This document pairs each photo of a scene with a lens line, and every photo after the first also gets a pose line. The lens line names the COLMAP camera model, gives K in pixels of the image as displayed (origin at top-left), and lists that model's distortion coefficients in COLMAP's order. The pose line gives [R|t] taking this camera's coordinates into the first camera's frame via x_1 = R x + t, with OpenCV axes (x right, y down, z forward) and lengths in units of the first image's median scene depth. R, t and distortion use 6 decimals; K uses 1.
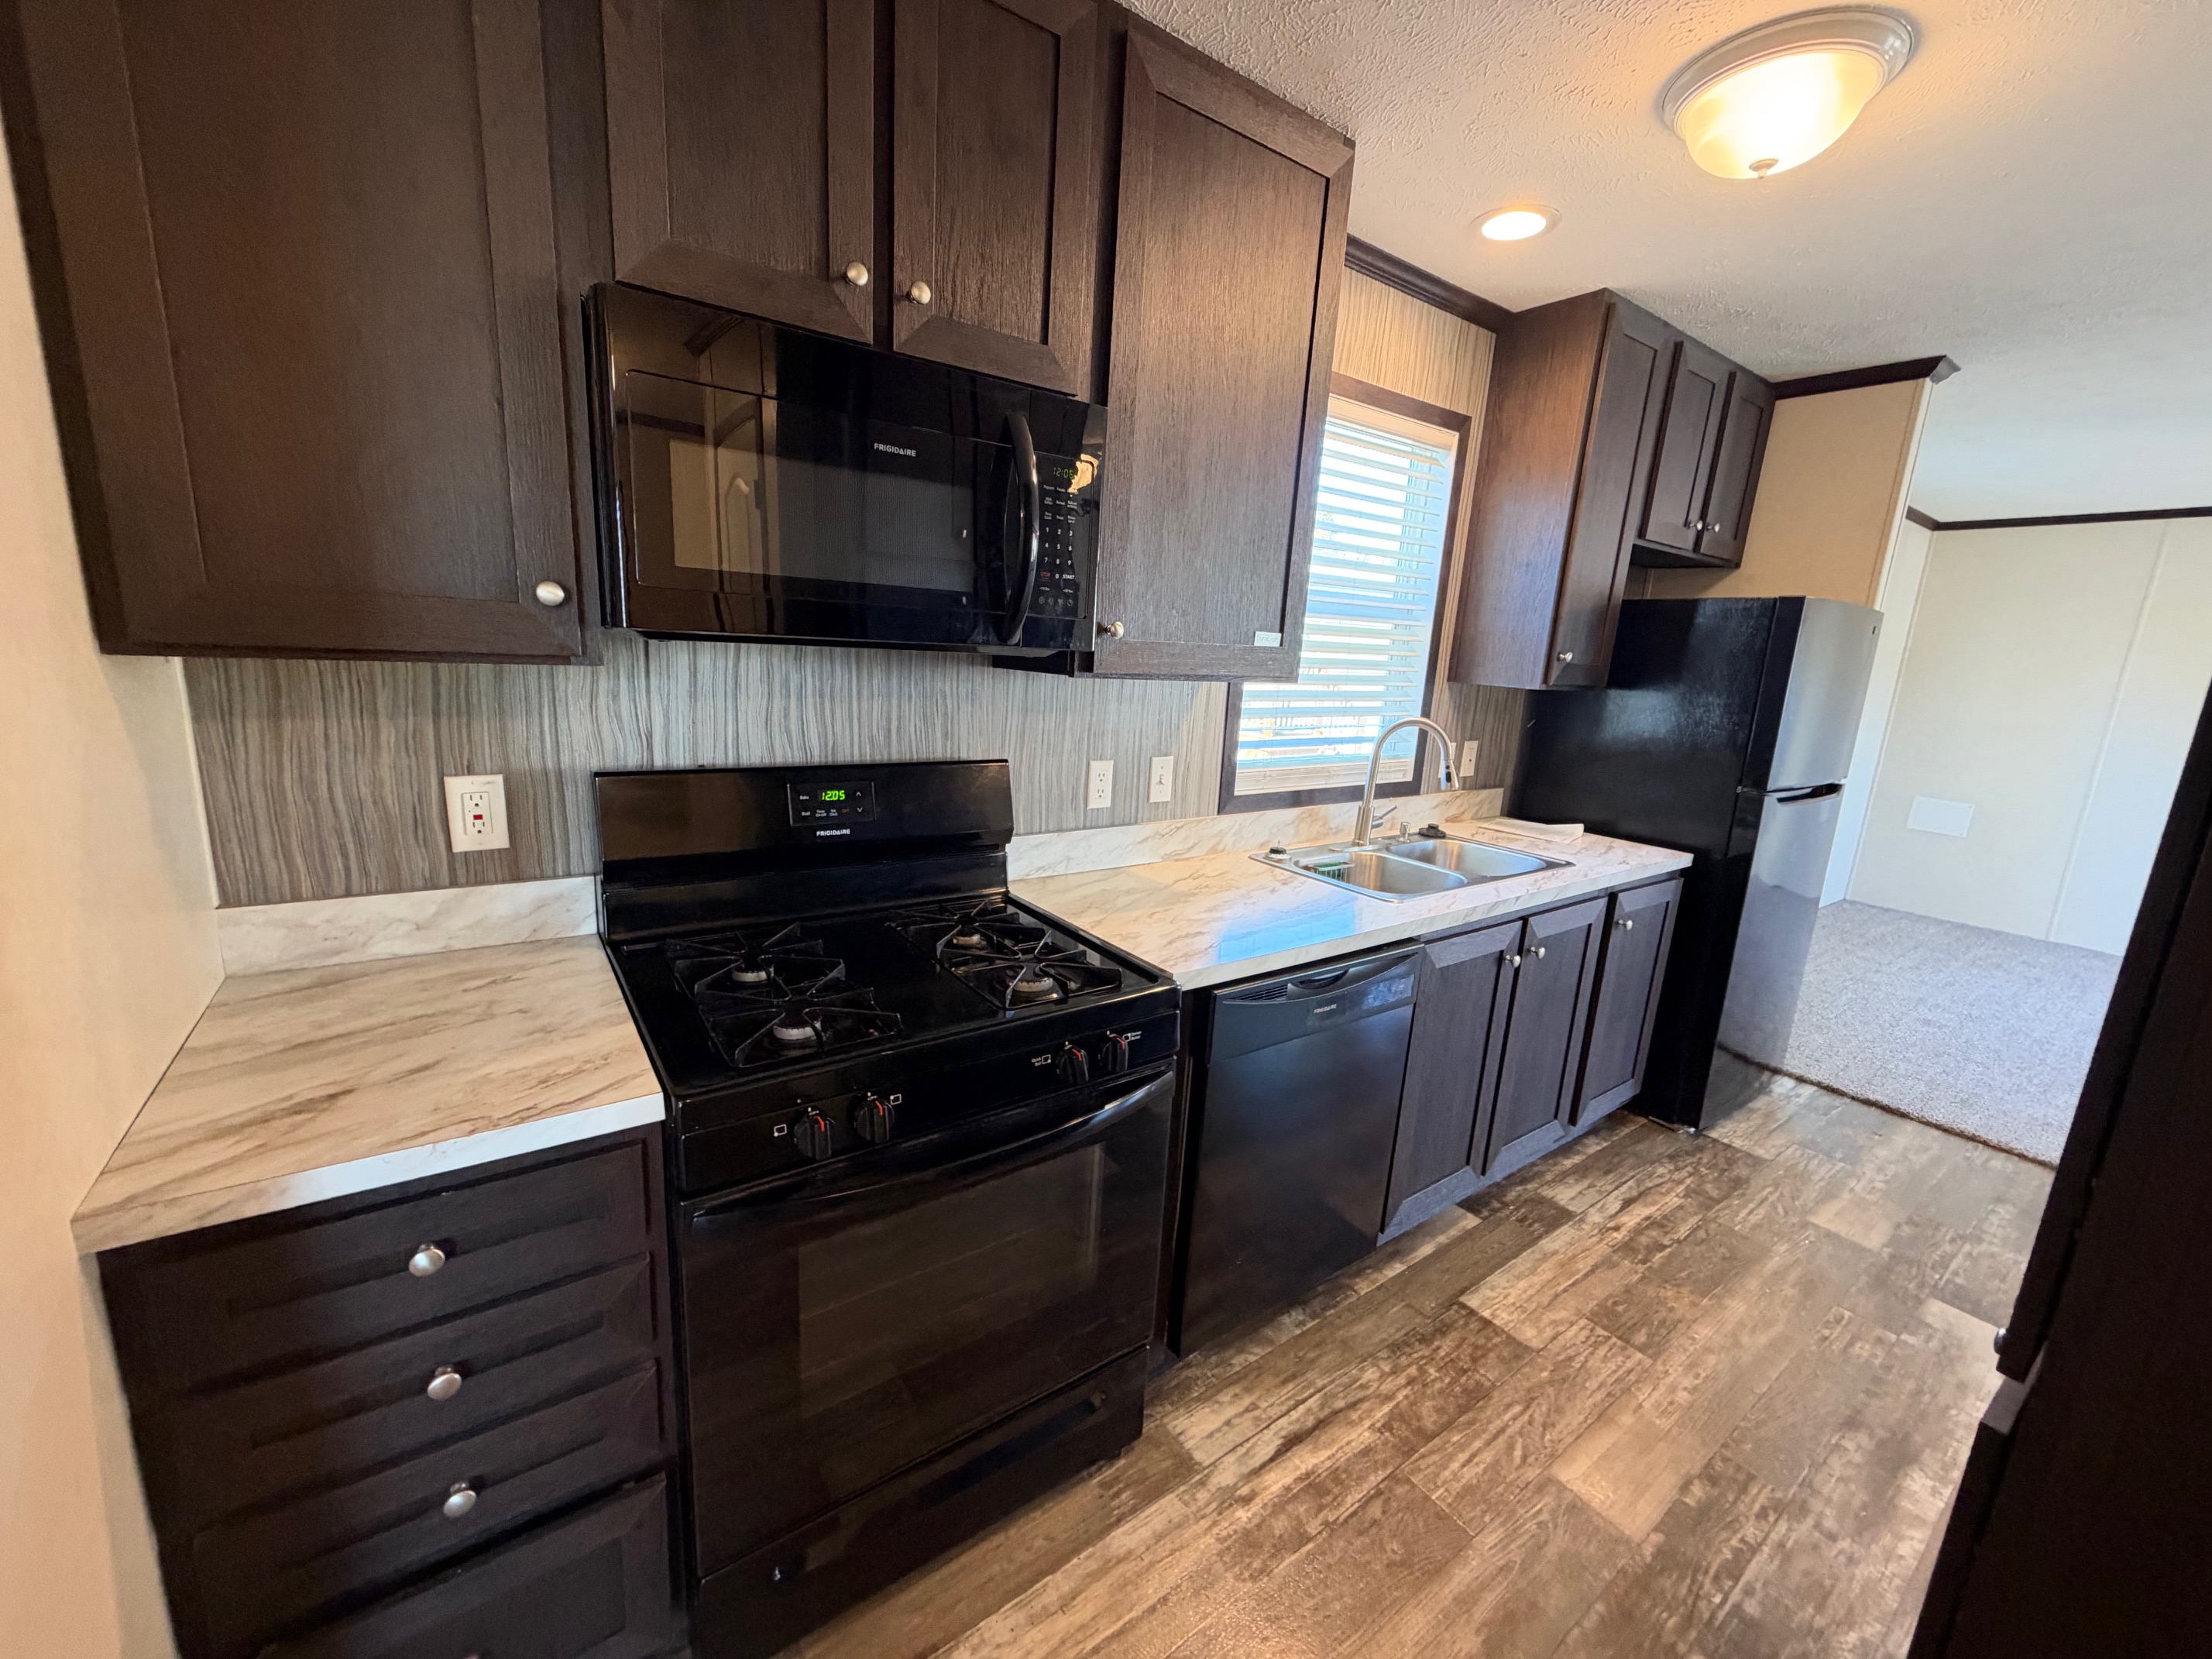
lens RADIAL K [[874.9, 0, 1096.1], [0, 874.9, 845.5], [0, 0, 1]] dist [0.000014, -0.000989]
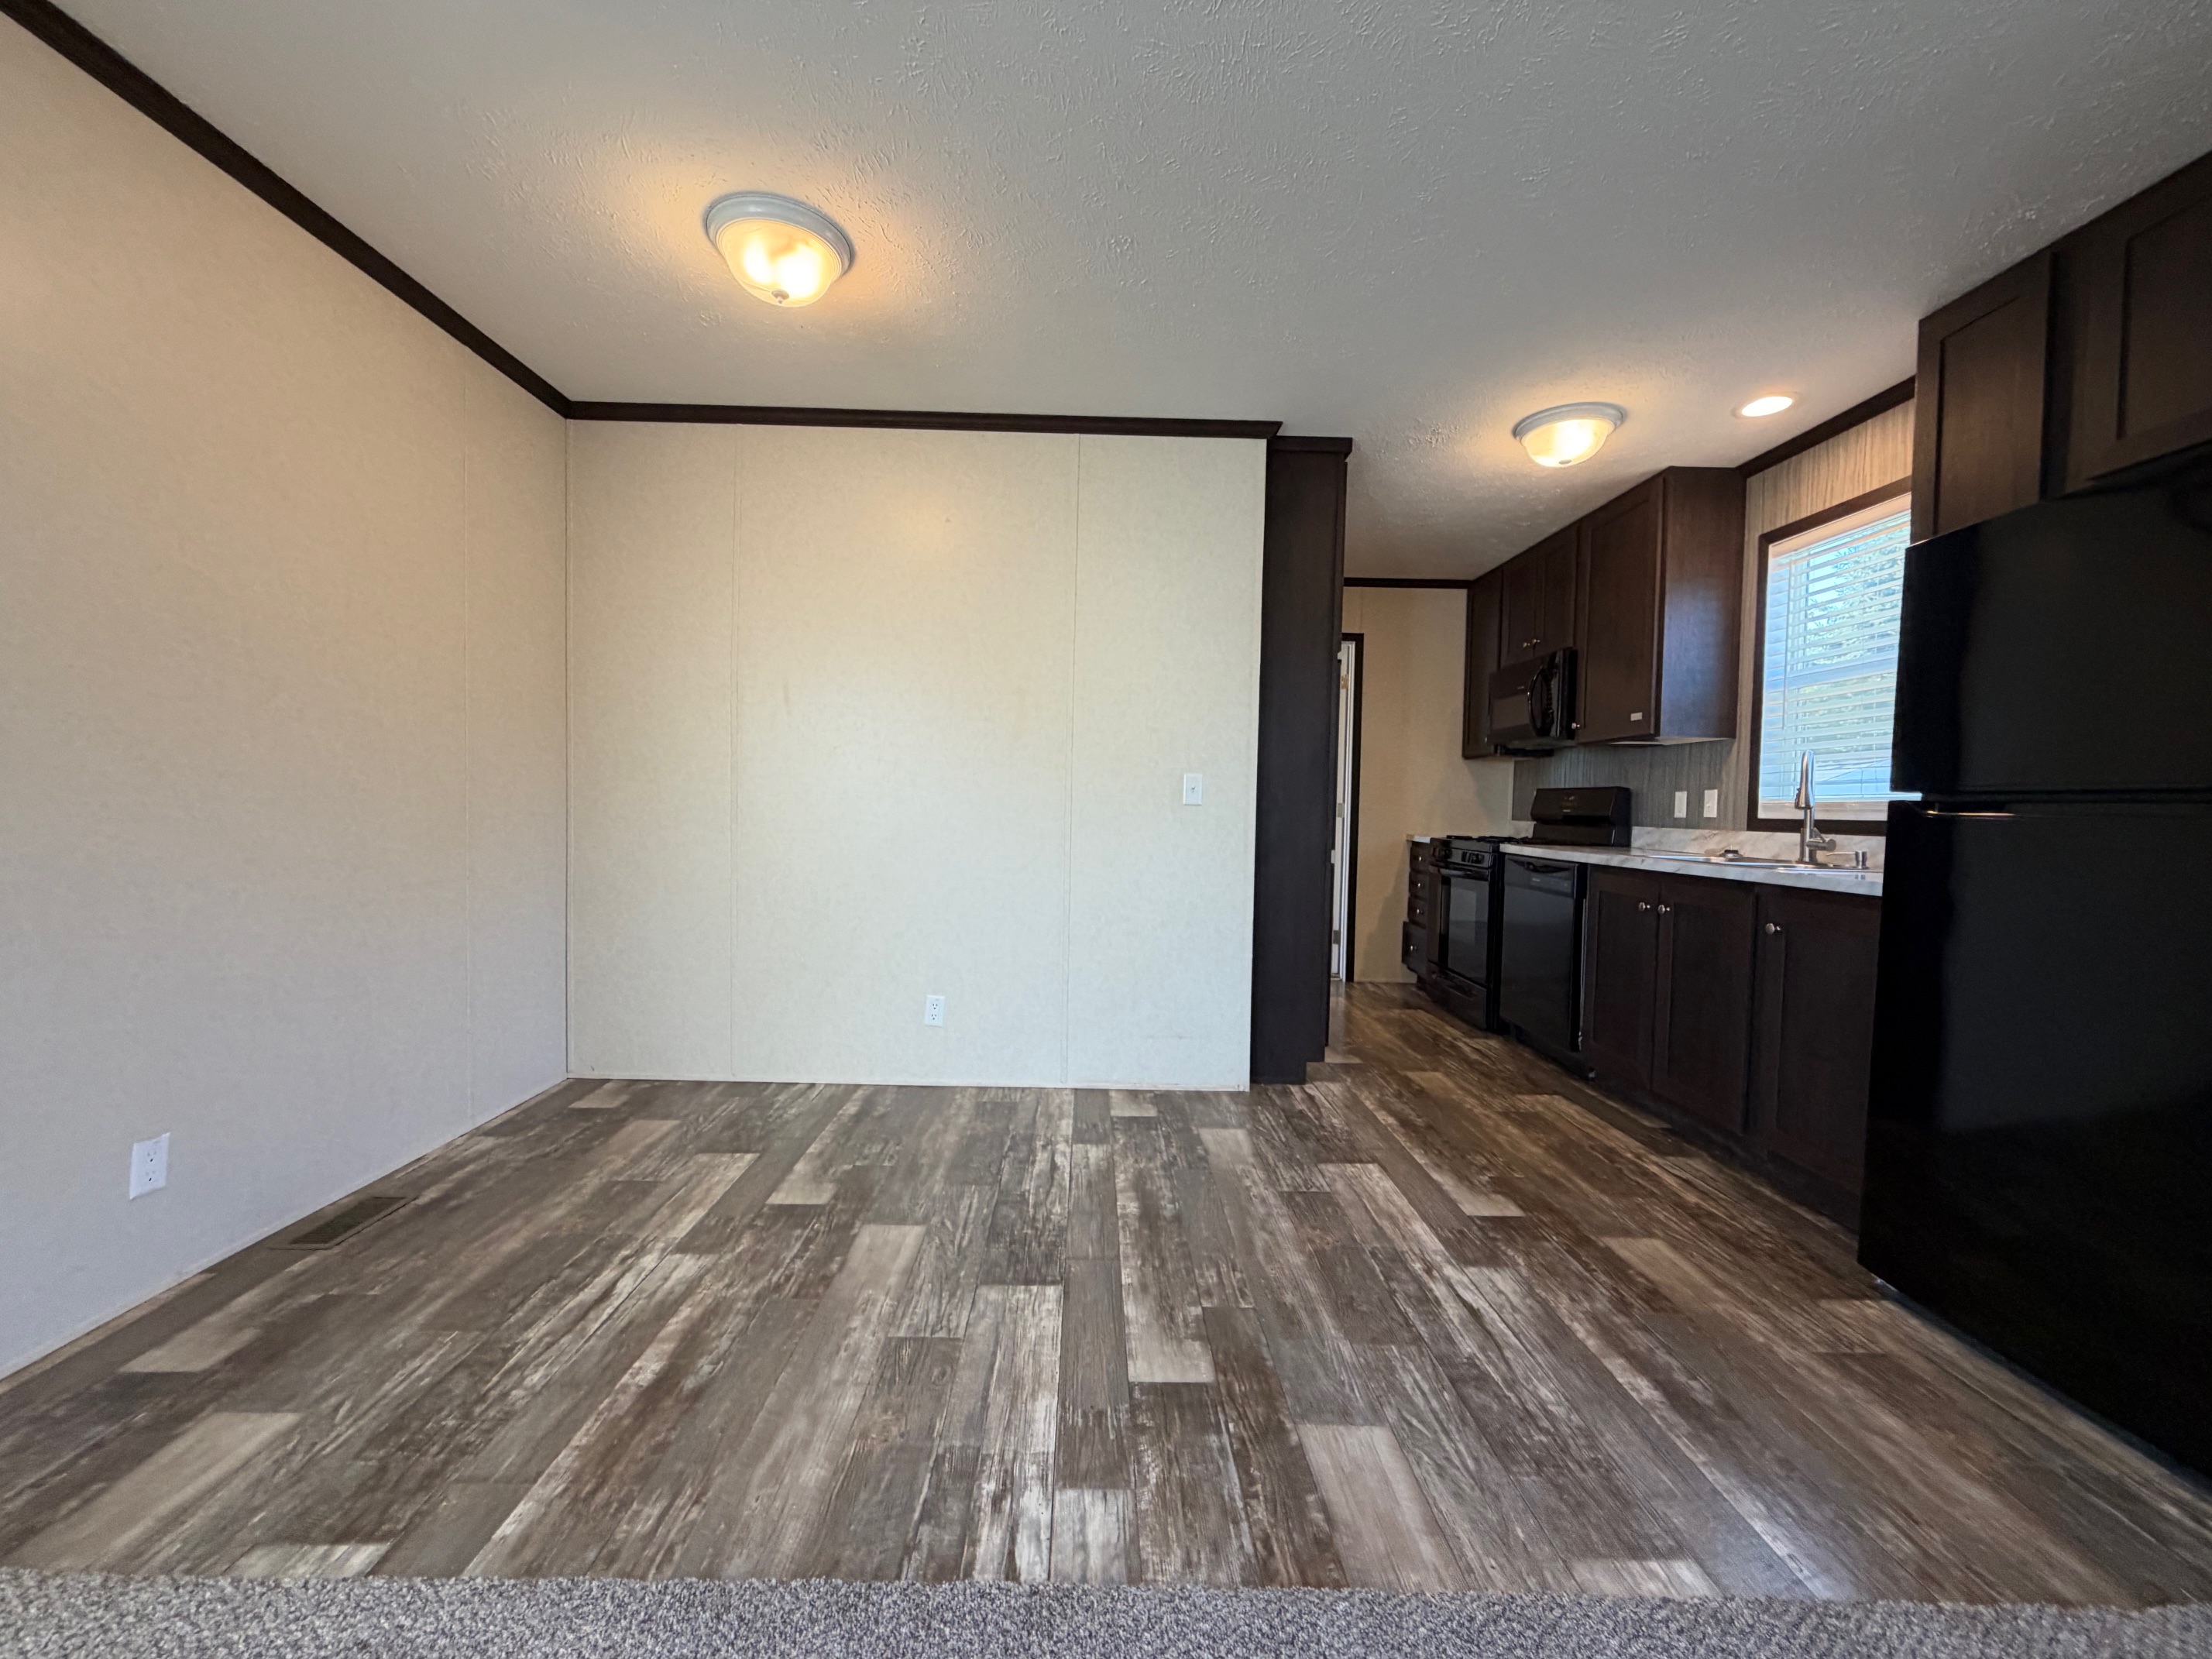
lens RADIAL K [[874.9, 0, 1098.2], [0, 874.9, 835.8], [0, 0, 1]] dist [0.000014, -0.000989]
pose [[-0.574117, -0.027036, -0.818327, 2.661610], [-0.220331, 0.967689, 0.122608, 0.045427], [0.788571, 0.250693, -0.561523, 1.310302]]
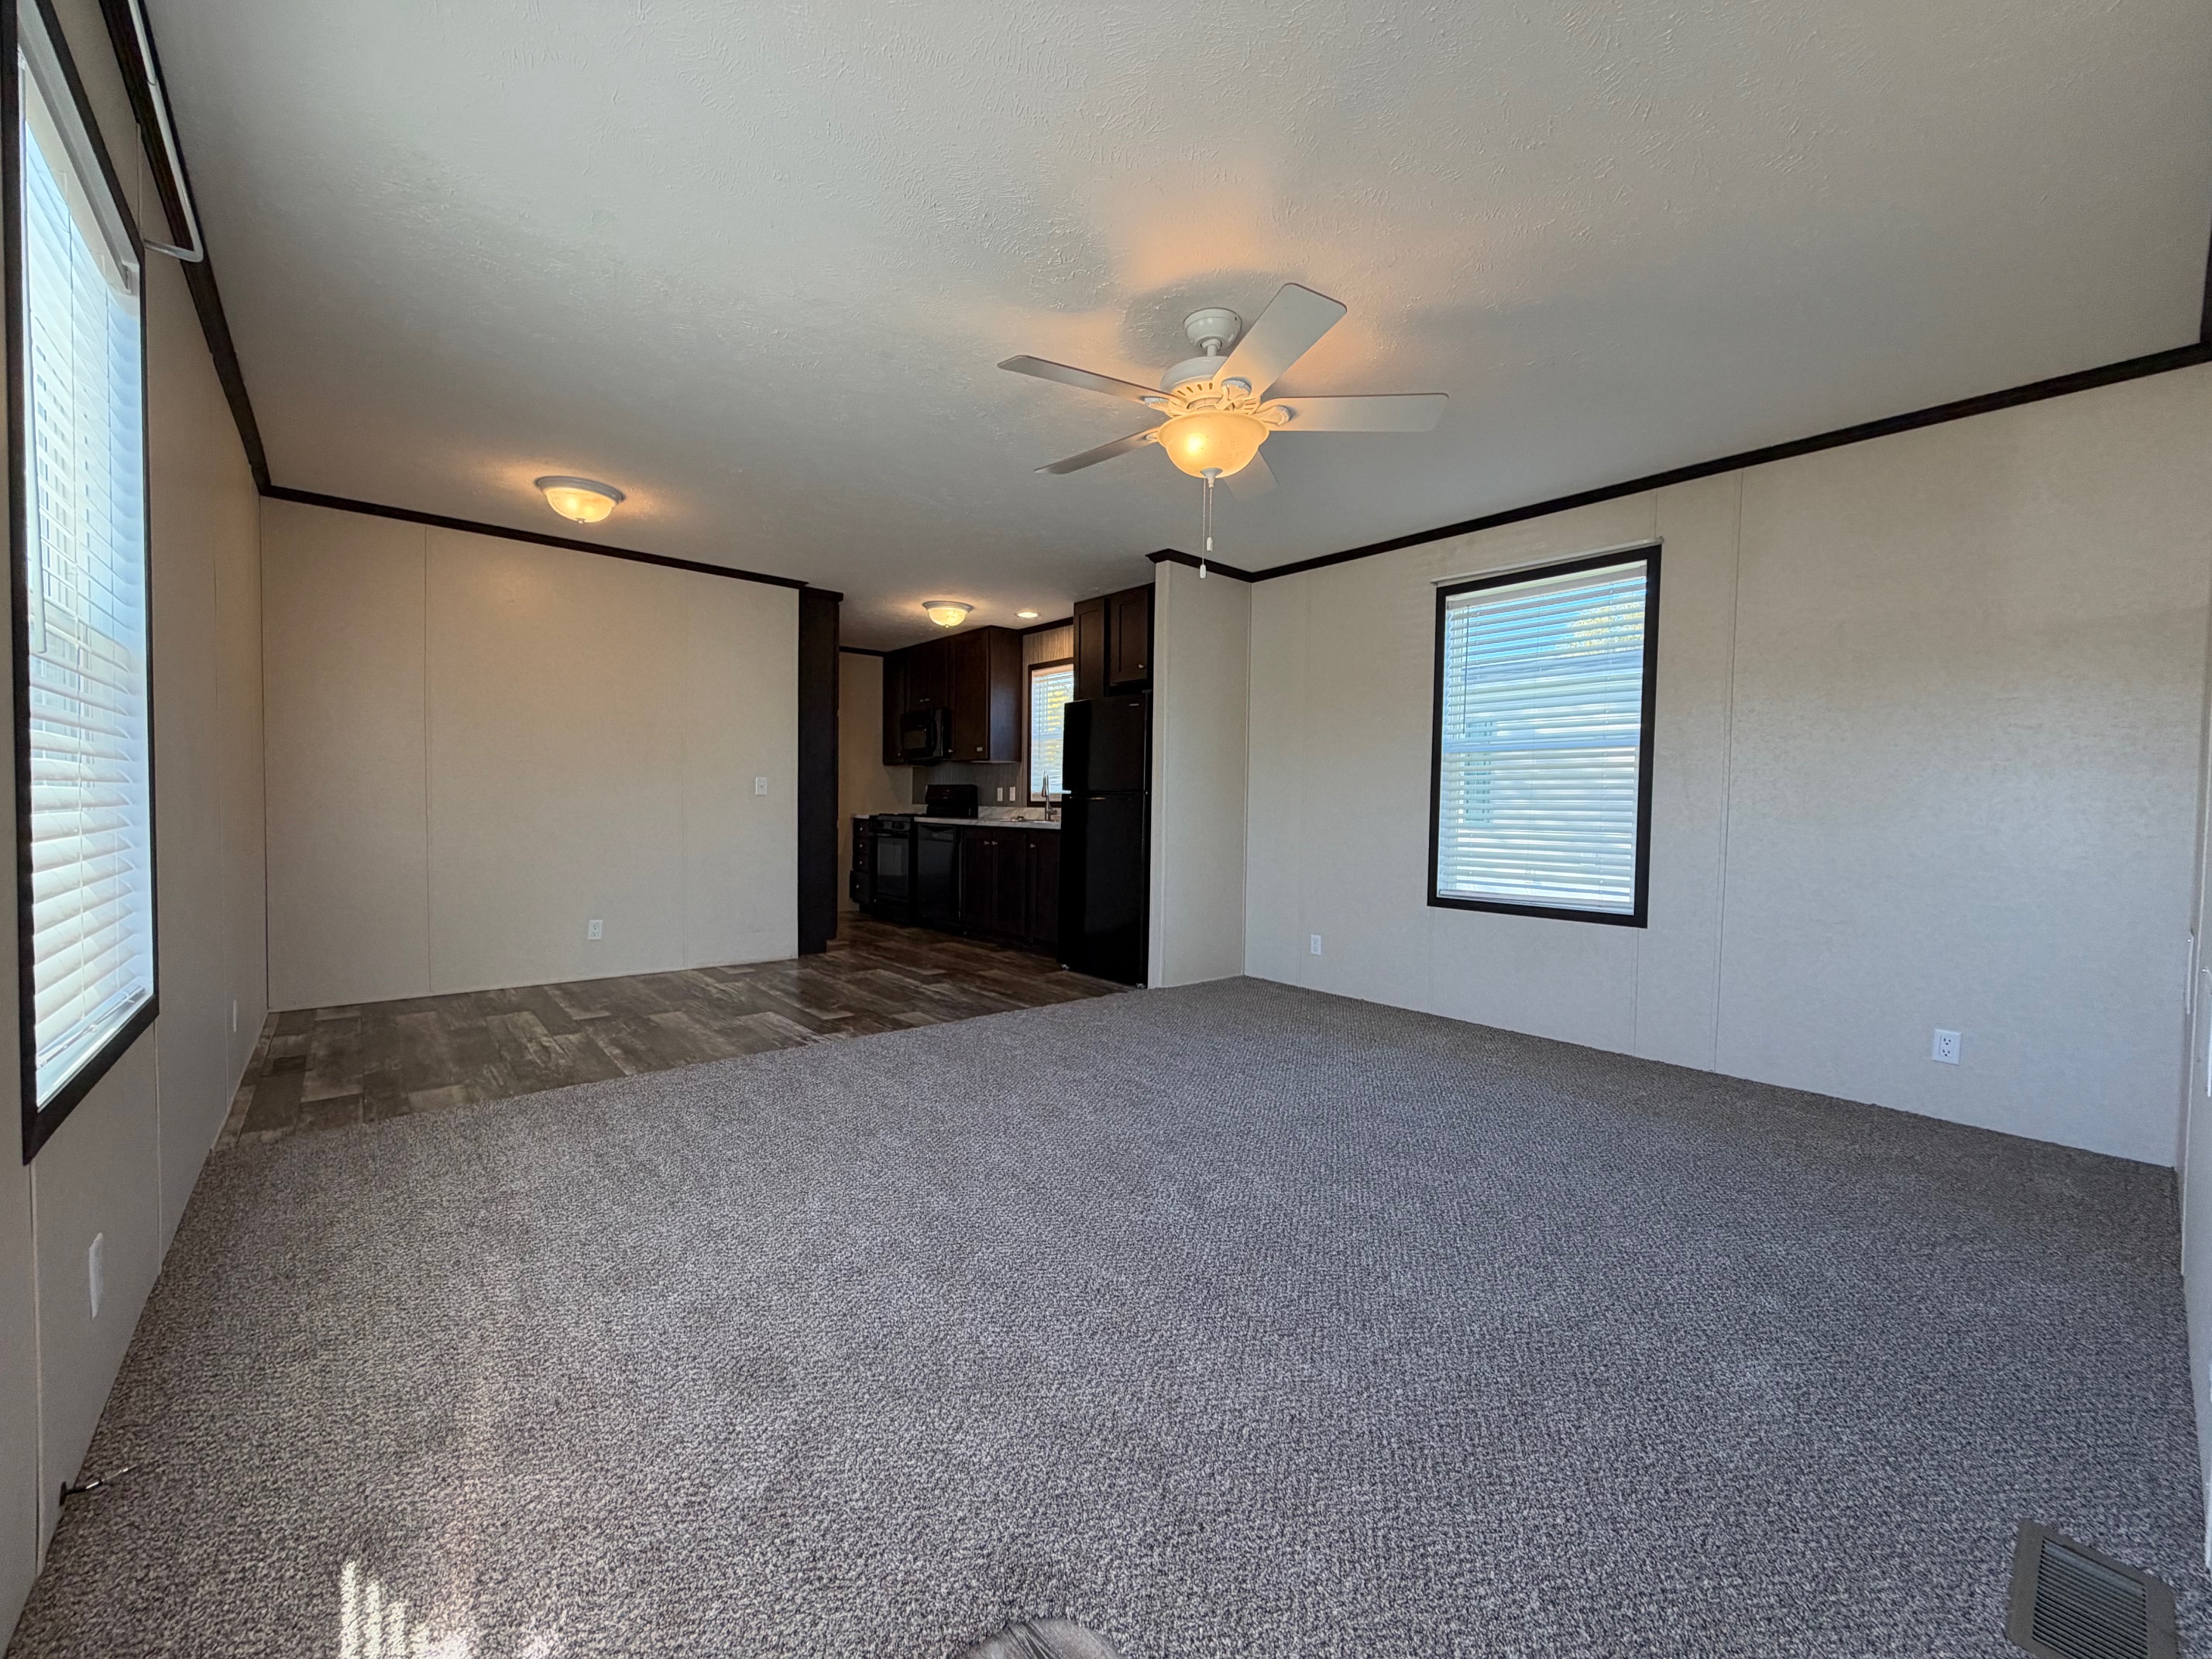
lens RADIAL K [[874.9, 0, 1083.3], [0, 874.9, 835.0], [0, 0, 1]] dist [0.000014, -0.000989]
pose [[0.065517, -0.006744, -0.997829, 4.311135], [-0.226366, 0.973806, -0.021445, 0.109220], [0.971836, 0.227280, 0.062274, 1.384847]]
